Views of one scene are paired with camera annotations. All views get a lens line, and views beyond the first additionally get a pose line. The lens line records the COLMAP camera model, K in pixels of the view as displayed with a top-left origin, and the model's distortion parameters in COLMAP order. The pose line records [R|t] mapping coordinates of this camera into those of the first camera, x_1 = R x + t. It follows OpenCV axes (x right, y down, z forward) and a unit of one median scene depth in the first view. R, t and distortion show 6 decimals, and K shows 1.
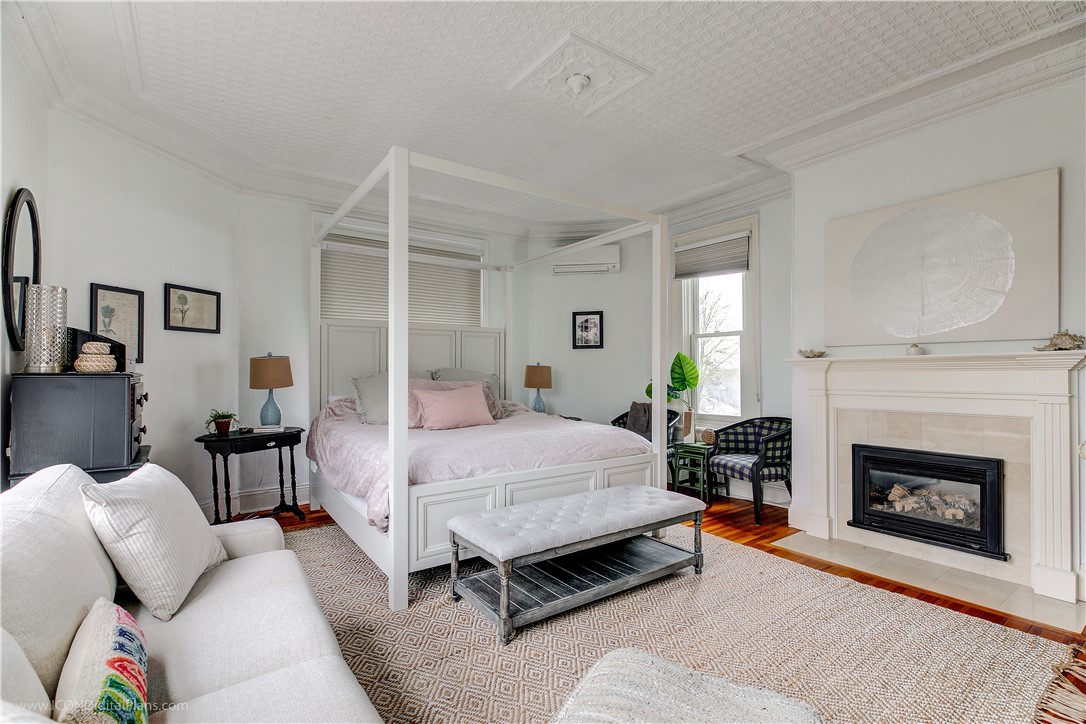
lens RADIAL K [[505.8, 0, 542.9], [0, 505.8, 365.5], [0, 0, 1]] dist [-0.004054, -0.000488]
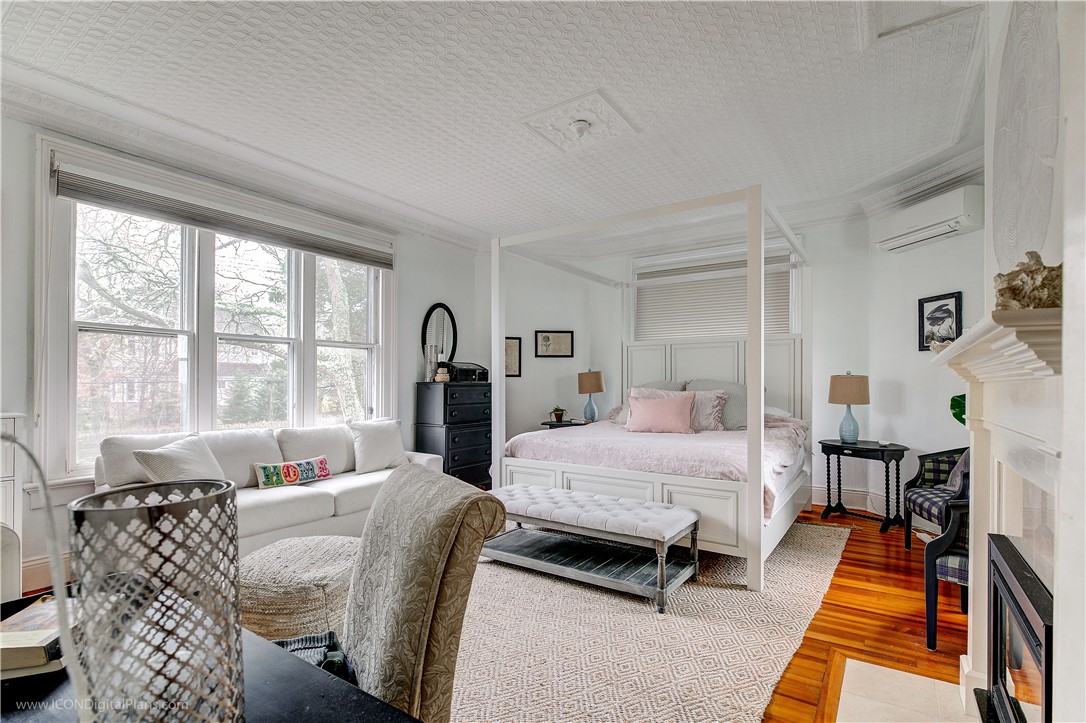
lens RADIAL K [[505.8, 0, 548.9], [0, 505.8, 380.5], [0, 0, 1]] dist [-0.004054, -0.000488]
pose [[0.350991, -0.006533, -0.936356, 0.783546], [0.002630, 0.999979, -0.005991, 0.015977], [0.936375, -0.000360, 0.351000, 0.390006]]
